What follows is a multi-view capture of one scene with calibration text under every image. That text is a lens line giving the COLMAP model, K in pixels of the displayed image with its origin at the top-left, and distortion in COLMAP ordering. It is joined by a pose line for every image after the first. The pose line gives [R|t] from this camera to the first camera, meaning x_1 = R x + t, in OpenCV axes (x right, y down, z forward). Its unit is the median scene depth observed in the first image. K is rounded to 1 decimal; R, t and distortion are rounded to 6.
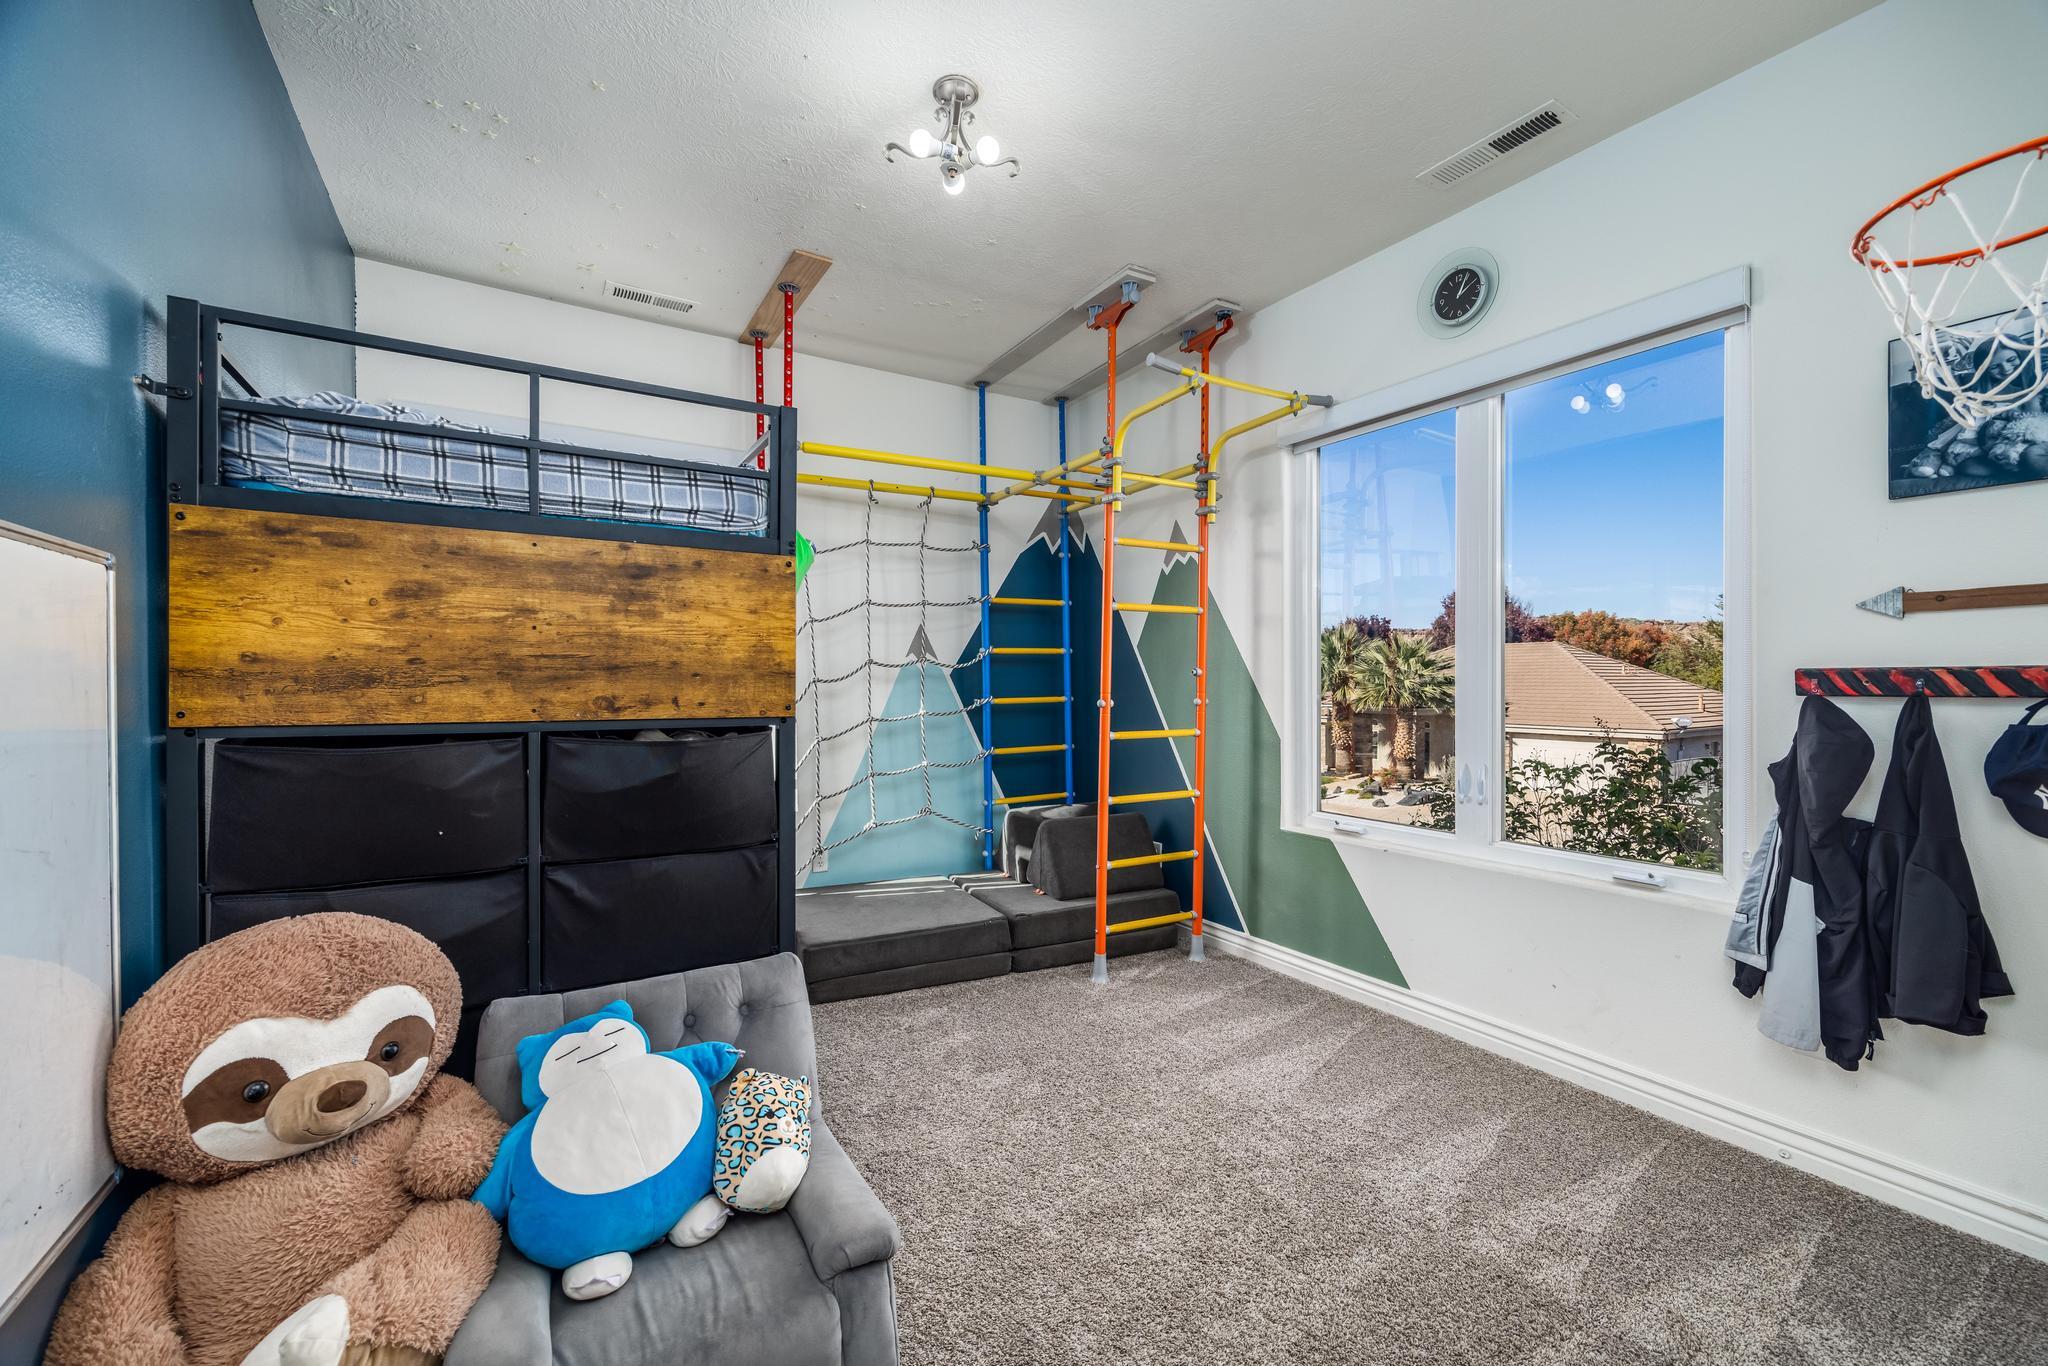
lens RADIAL K [[833.1, 0, 1014.1], [0, 833.1, 686.2], [0, 0, 1]] dist [-0.003529, 0.001038]
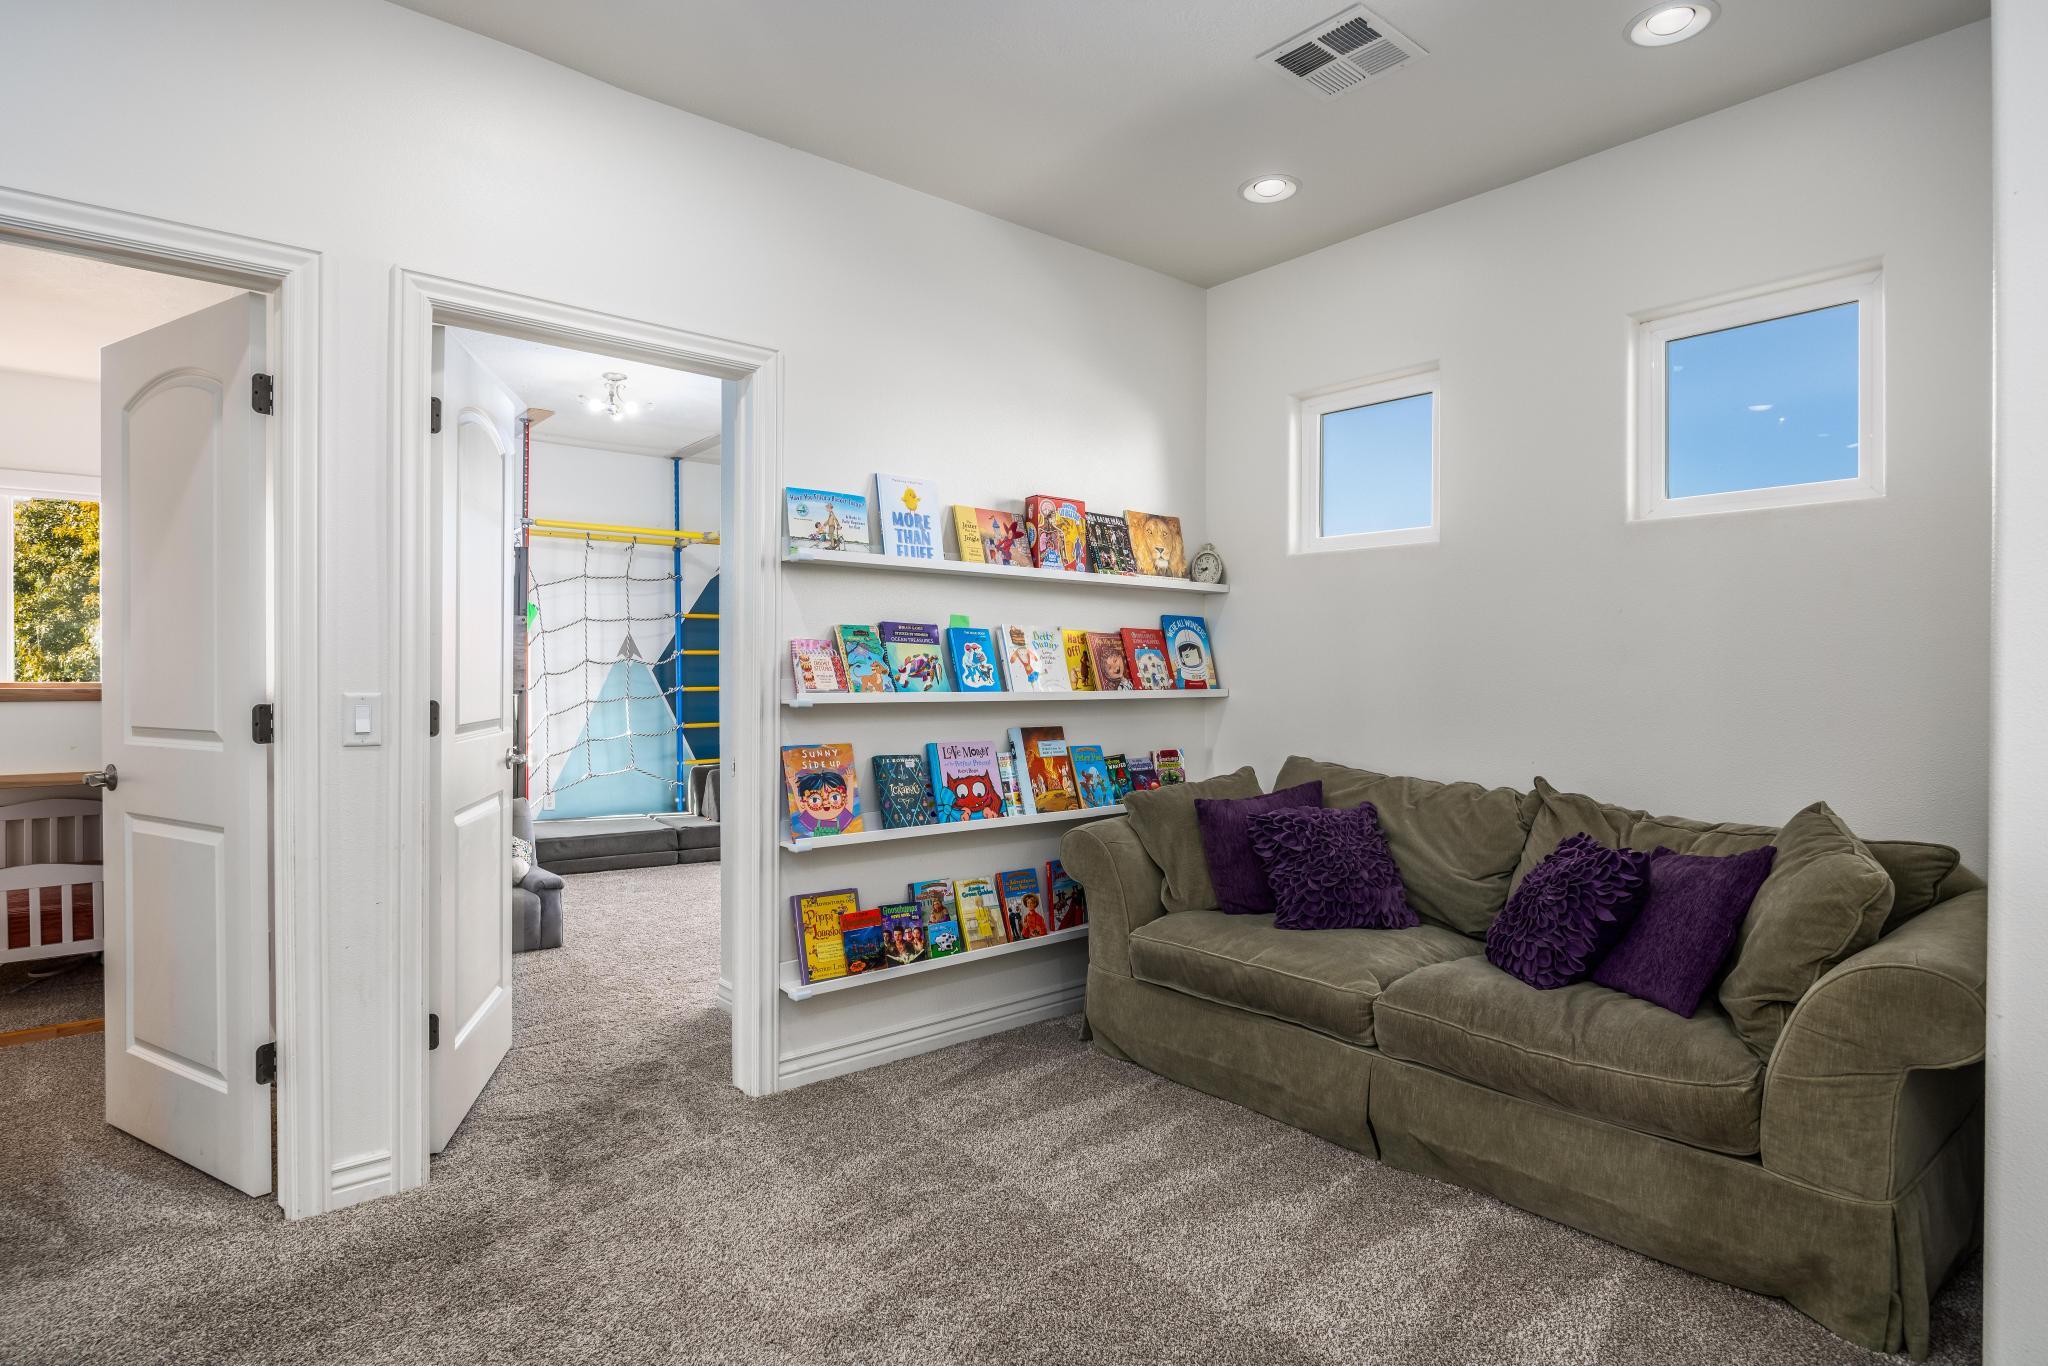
lens RADIAL K [[1091.6, 0, 1030.7], [0, 1091.6, 680.2], [0, 0, 1]] dist [0.000675, -0.000597]
pose [[0.986705, 0.007354, 0.162357, 0.249715], [-0.007989, 0.999963, 0.003261, -0.007171], [-0.162327, -0.004514, 0.986727, -0.882691]]
